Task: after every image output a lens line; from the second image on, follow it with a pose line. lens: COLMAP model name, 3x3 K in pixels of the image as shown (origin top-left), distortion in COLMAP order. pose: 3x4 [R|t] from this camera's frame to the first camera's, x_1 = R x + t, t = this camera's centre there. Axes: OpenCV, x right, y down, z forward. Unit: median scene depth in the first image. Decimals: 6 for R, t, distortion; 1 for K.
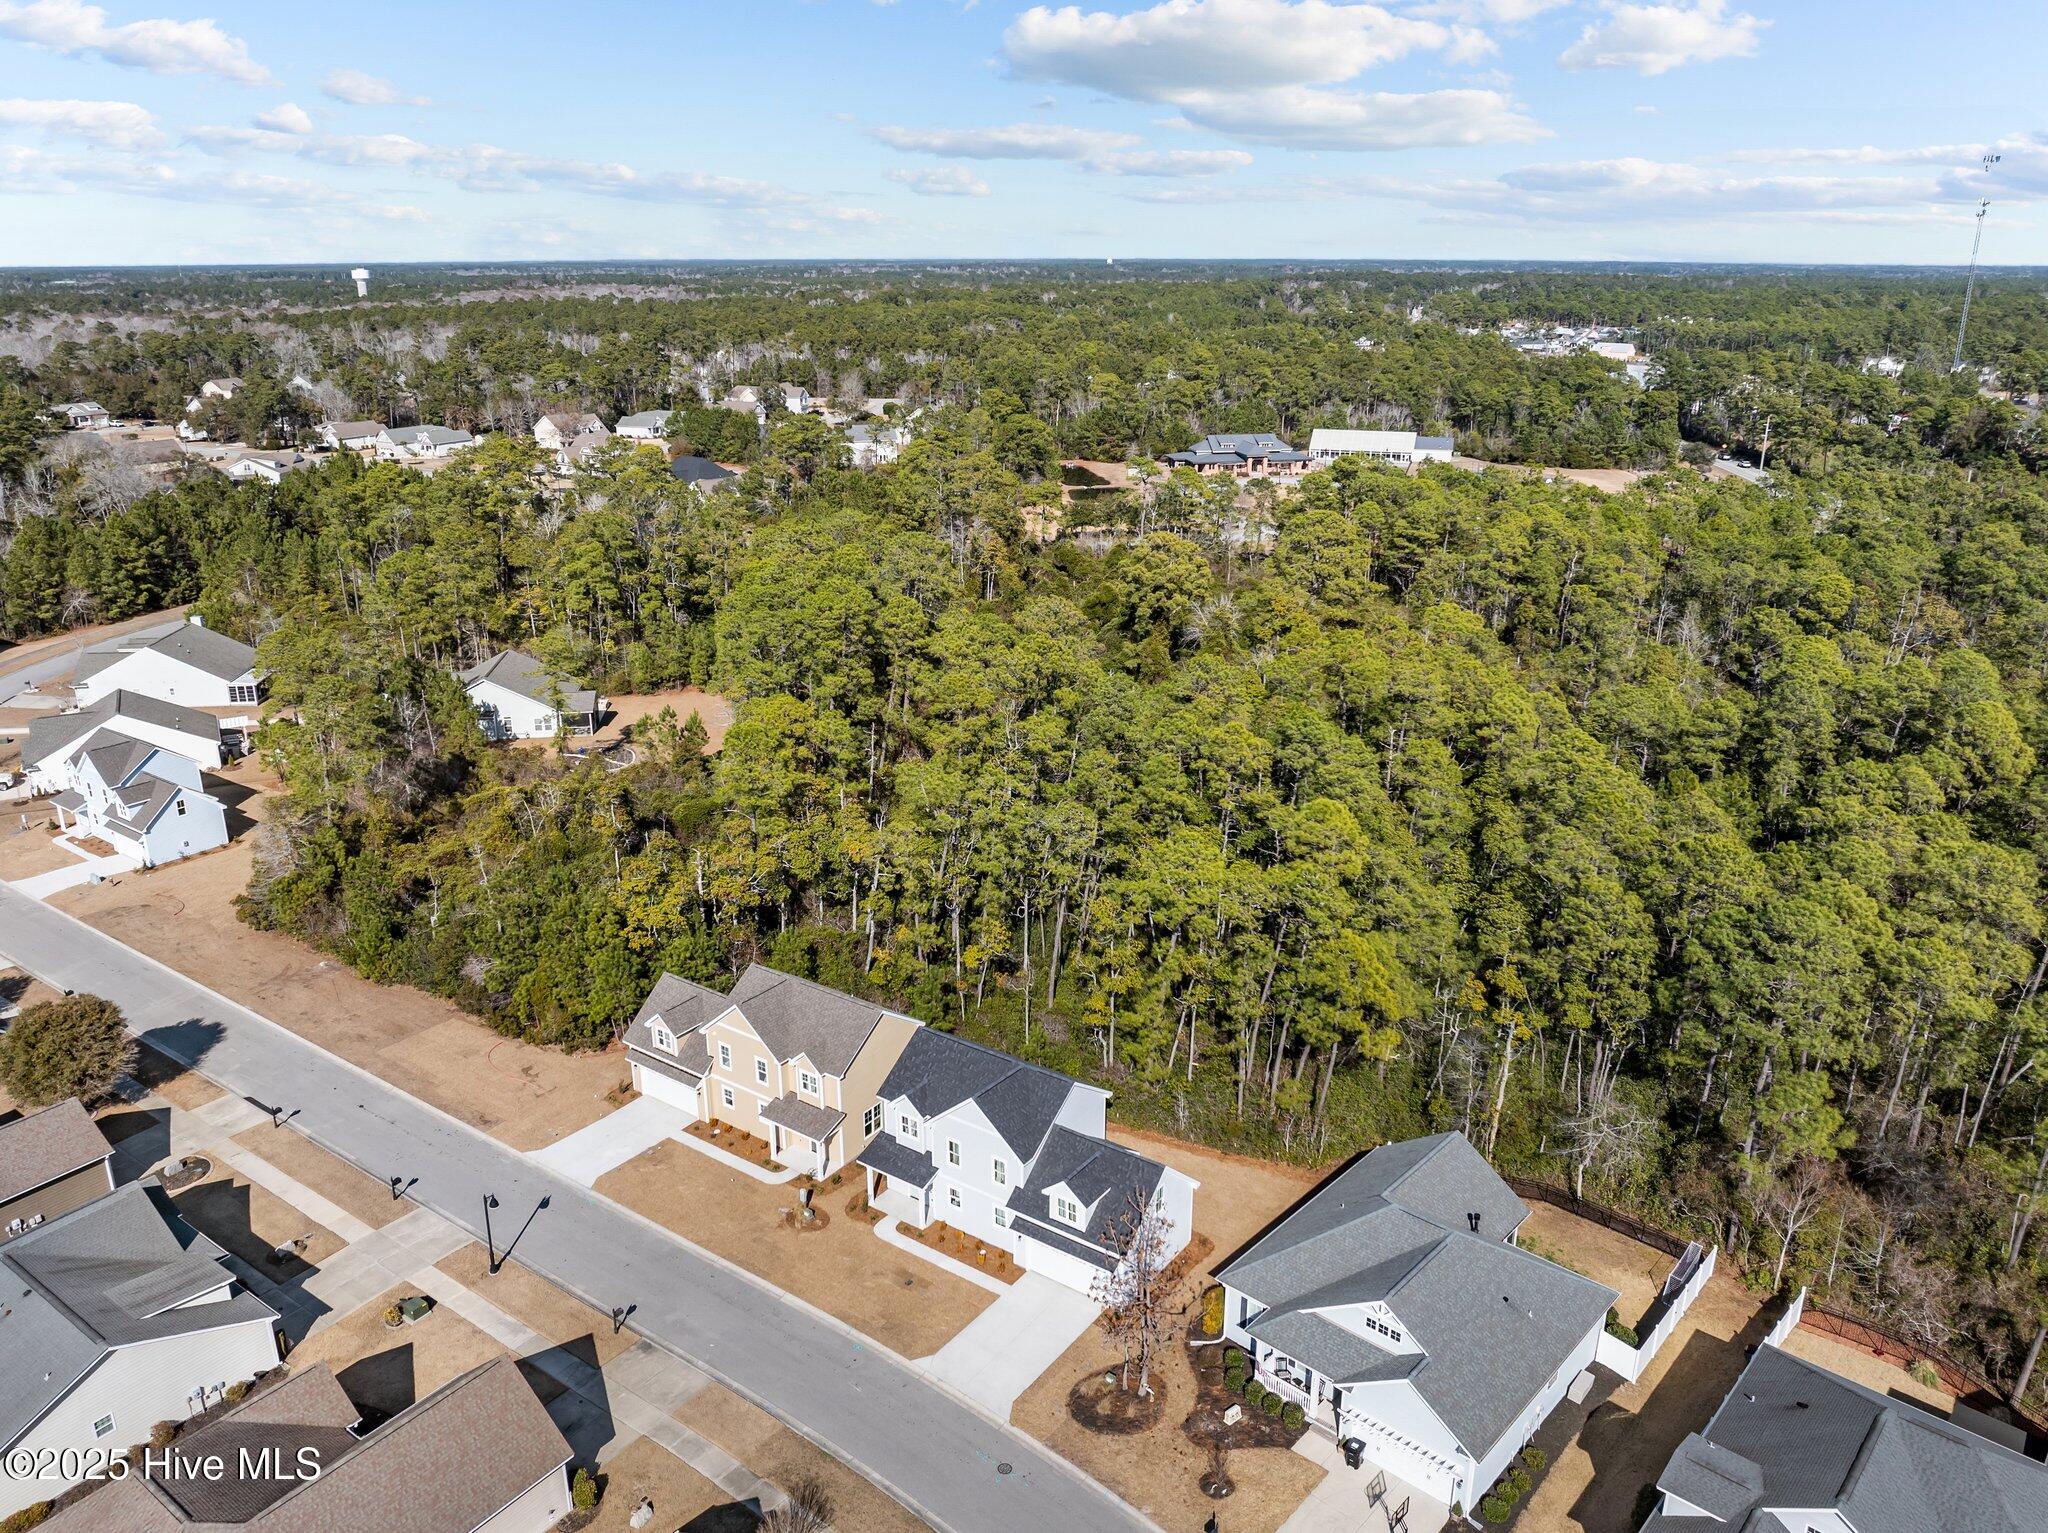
lens RADIAL K [[1490.3, 0, 1024.0], [0, 1490.3, 766.5], [0, 0, 1]] dist [-0.031651, -0.007376]
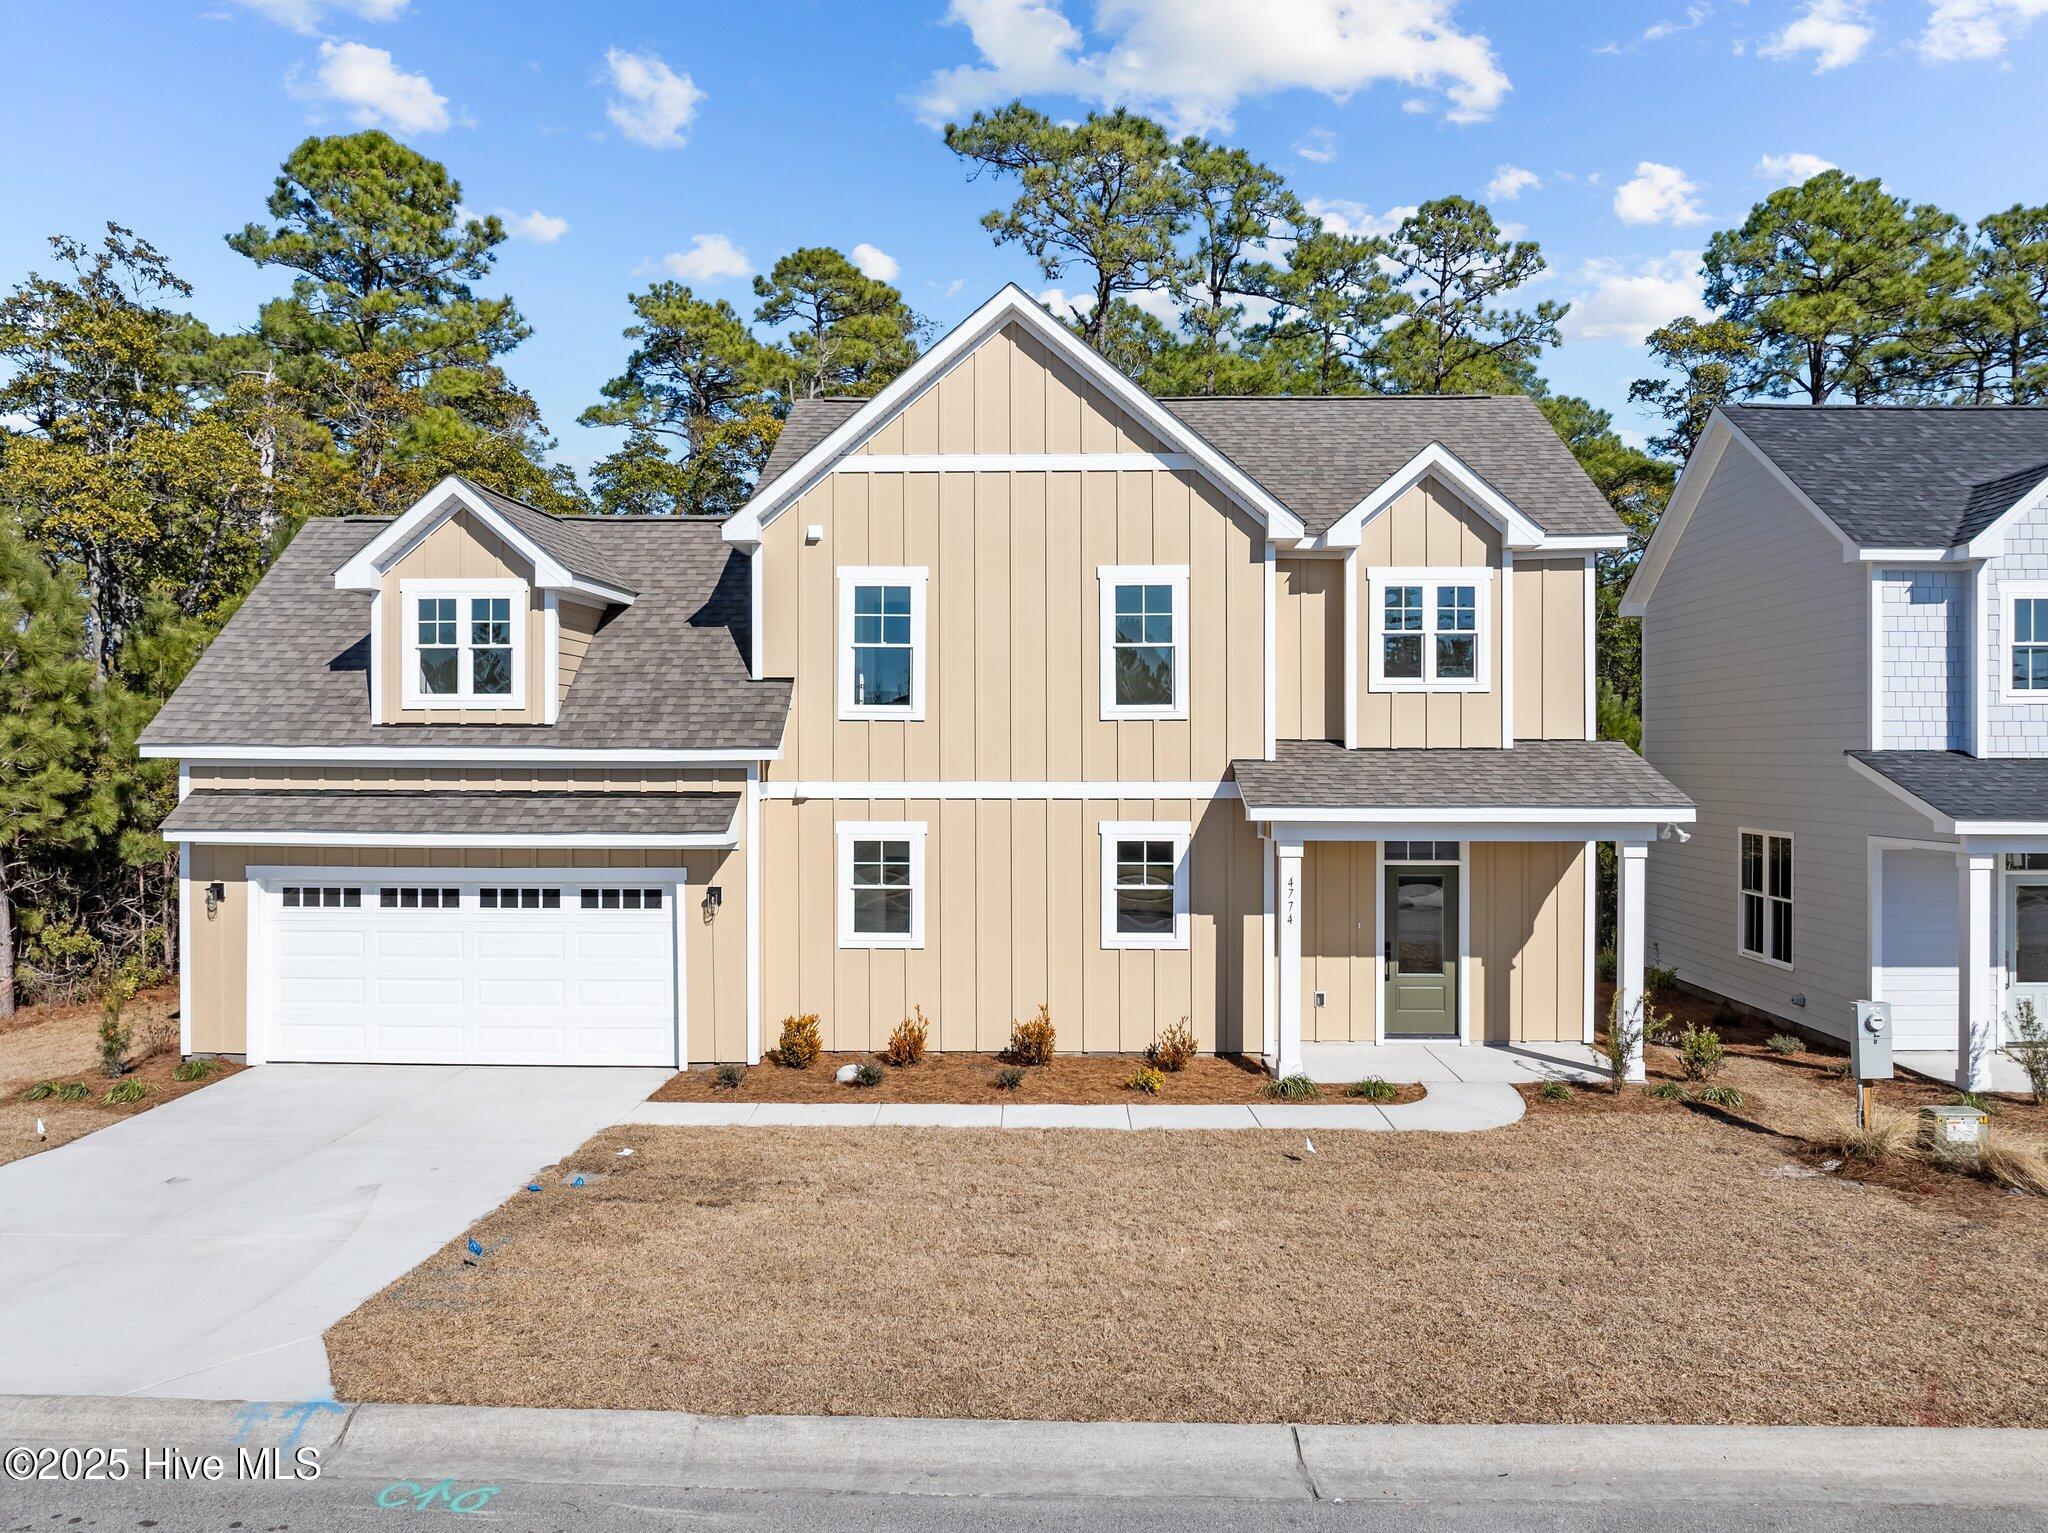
lens RADIAL K [[1450.2, 0, 1031.7], [0, 1450.2, 765.8], [0, 0, 1]] dist [-0.042019, 0.006117]
pose [[0.830666, -0.000894, 0.556771, -0.311693], [0.177818, 0.948054, -0.263771, 0.282922], [-0.527613, 0.318109, 0.787675, 0.908399]]
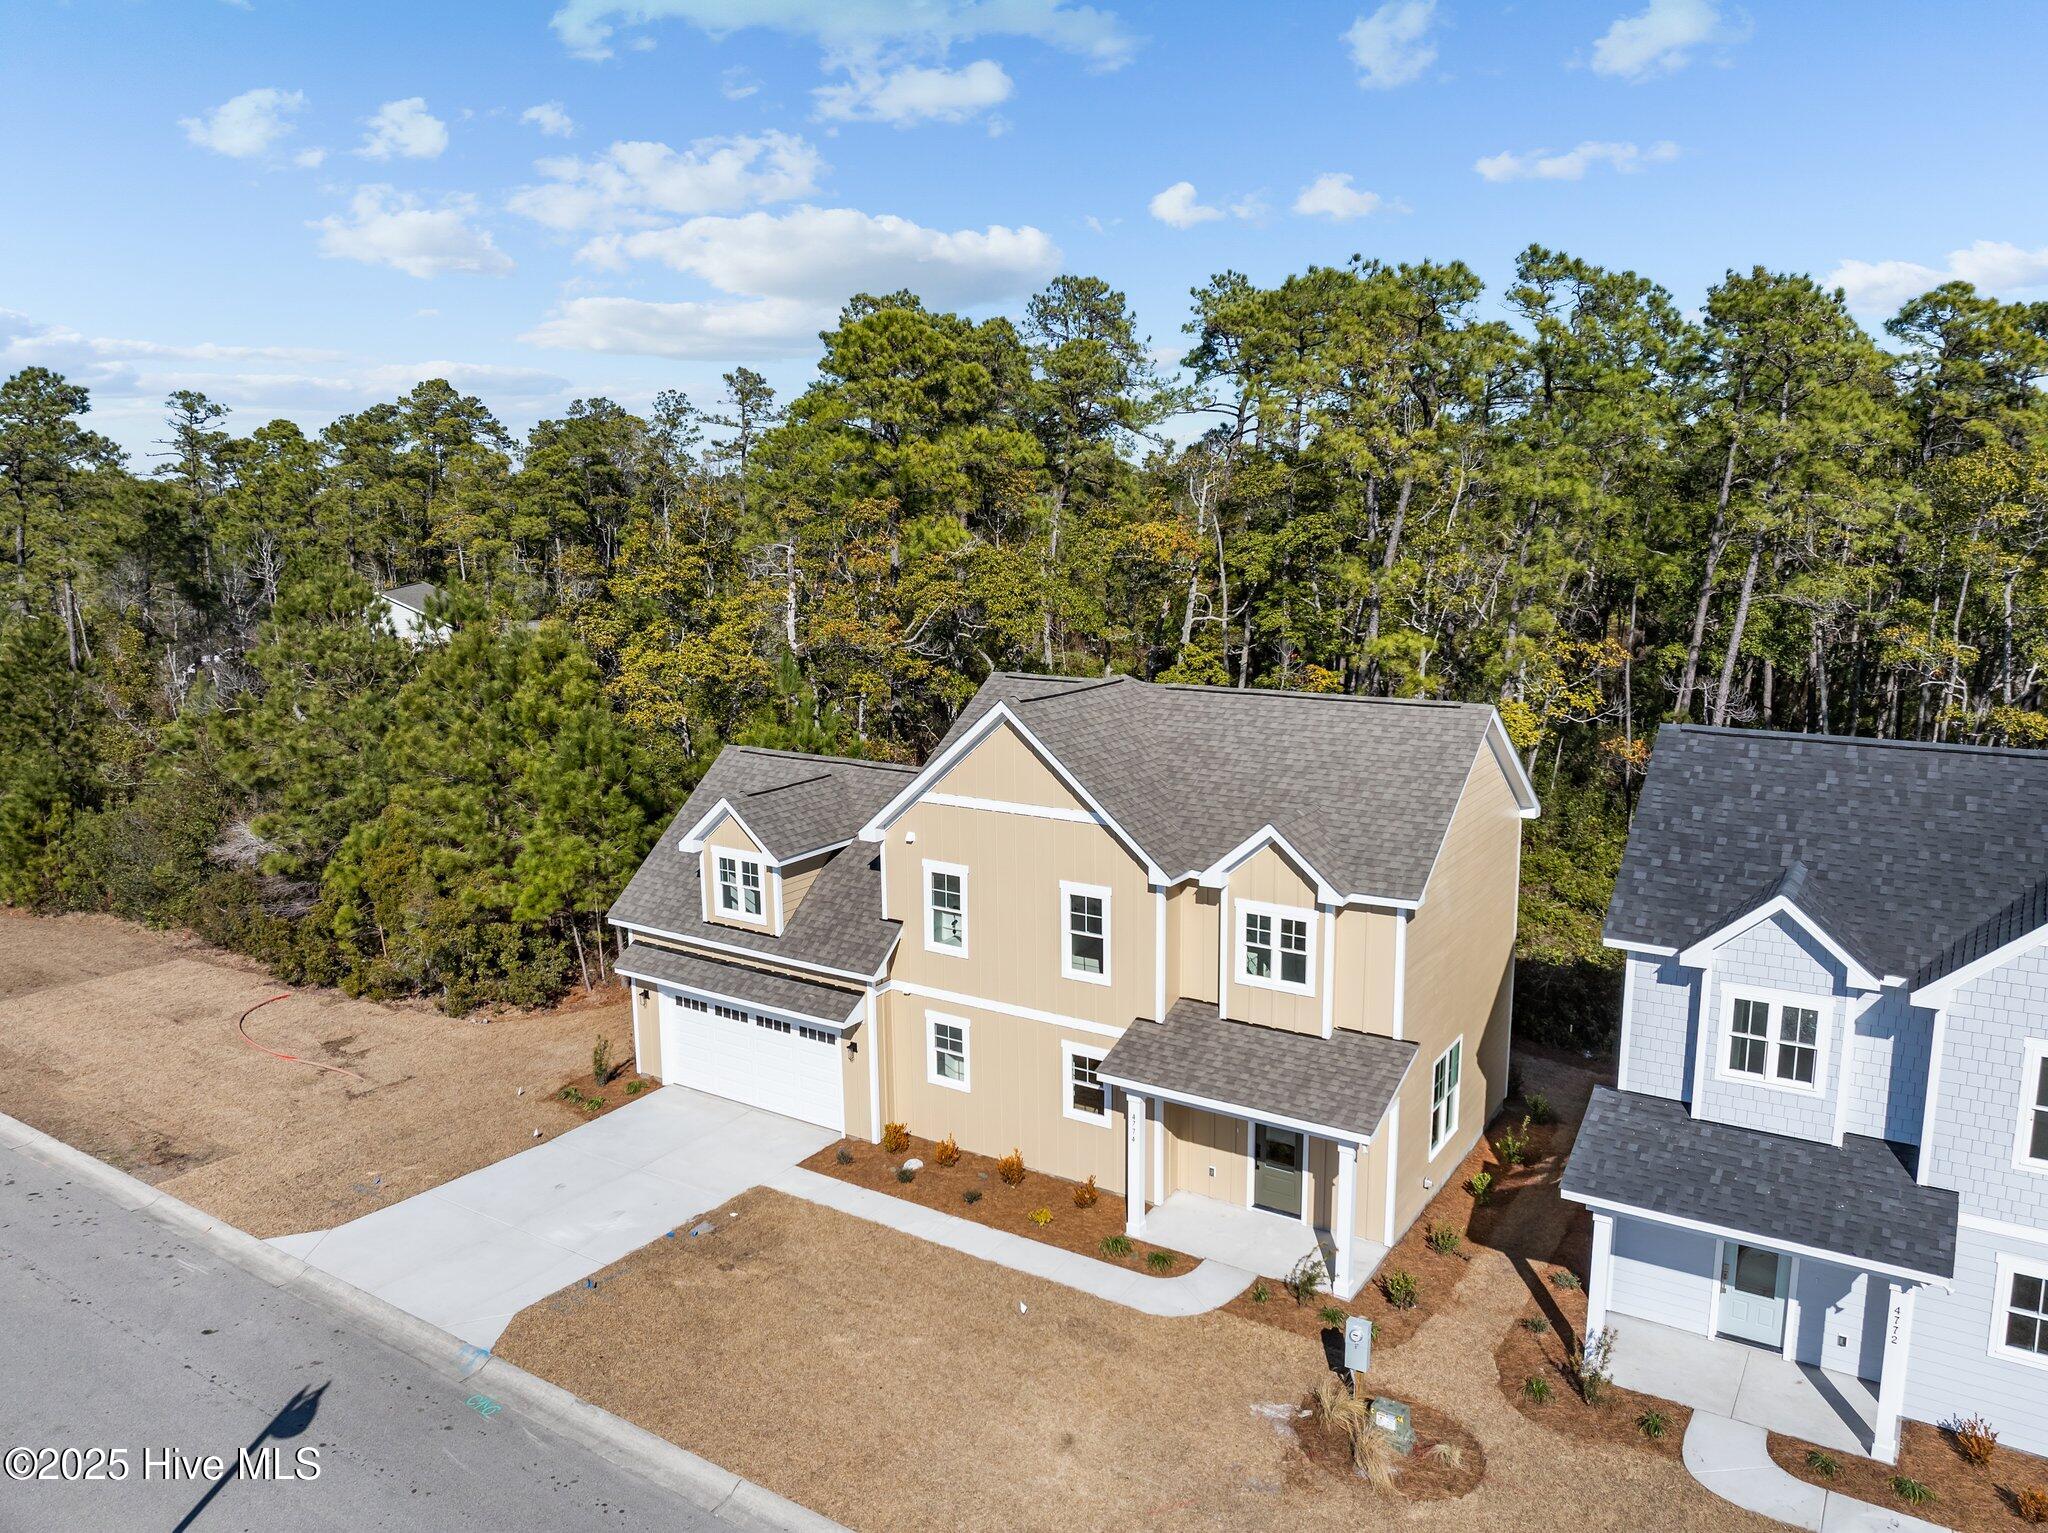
lens RADIAL K [[1449.1, 0, 1029.2], [0, 1449.1, 756.2], [0, 0, 1]] dist [-0.036899, 0.000587]
pose [[0.998962, -0.014754, 0.043092, -0.210804], [0.021277, 0.987673, -0.155077, 0.226349], [-0.040273, 0.155833, 0.986962, 0.745073]]
